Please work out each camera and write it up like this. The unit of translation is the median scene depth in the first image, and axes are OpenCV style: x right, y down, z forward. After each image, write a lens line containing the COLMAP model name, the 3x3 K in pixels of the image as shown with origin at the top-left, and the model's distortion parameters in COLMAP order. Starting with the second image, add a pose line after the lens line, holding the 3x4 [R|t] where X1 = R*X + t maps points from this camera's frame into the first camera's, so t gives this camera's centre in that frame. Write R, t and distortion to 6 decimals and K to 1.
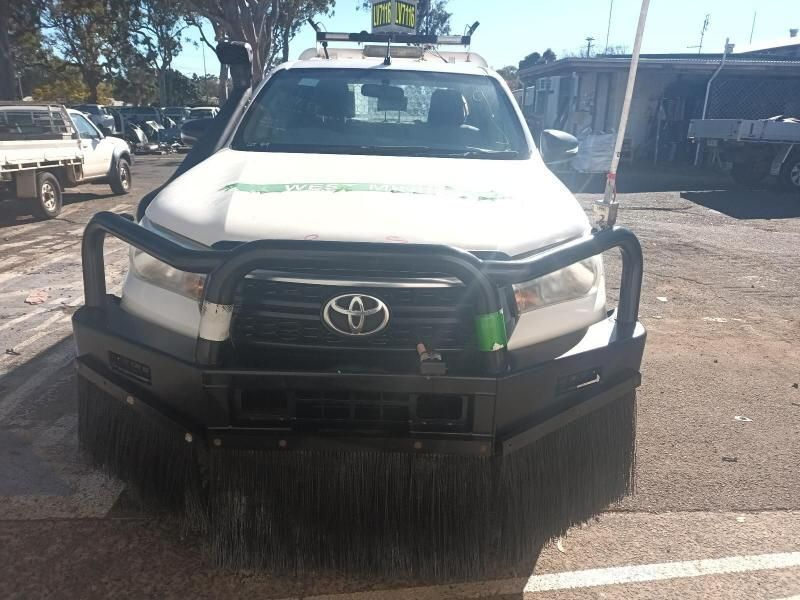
lens RADIAL K [[597.5, 0, 400.0], [0, 597.5, 300.0], [0, 0, 1]] dist [0.025235, -0.025988]
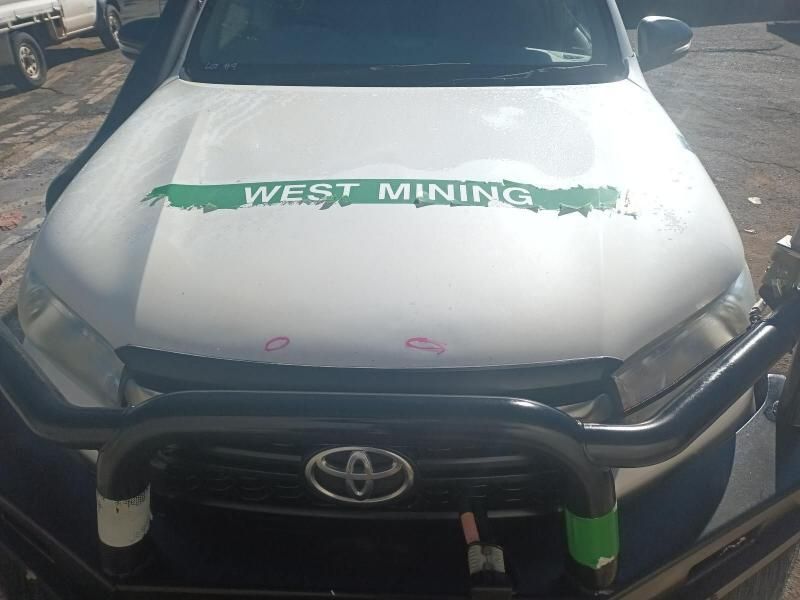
lens RADIAL K [[597.5, 0, 400.0], [0, 597.5, 300.0], [0, 0, 1]] dist [0.025235, -0.025988]
pose [[0.998420, -0.013256, -0.054598, 0.000535], [0.027374, 0.963397, 0.266676, -0.063299], [0.049064, -0.267750, 0.962238, 0.098128]]
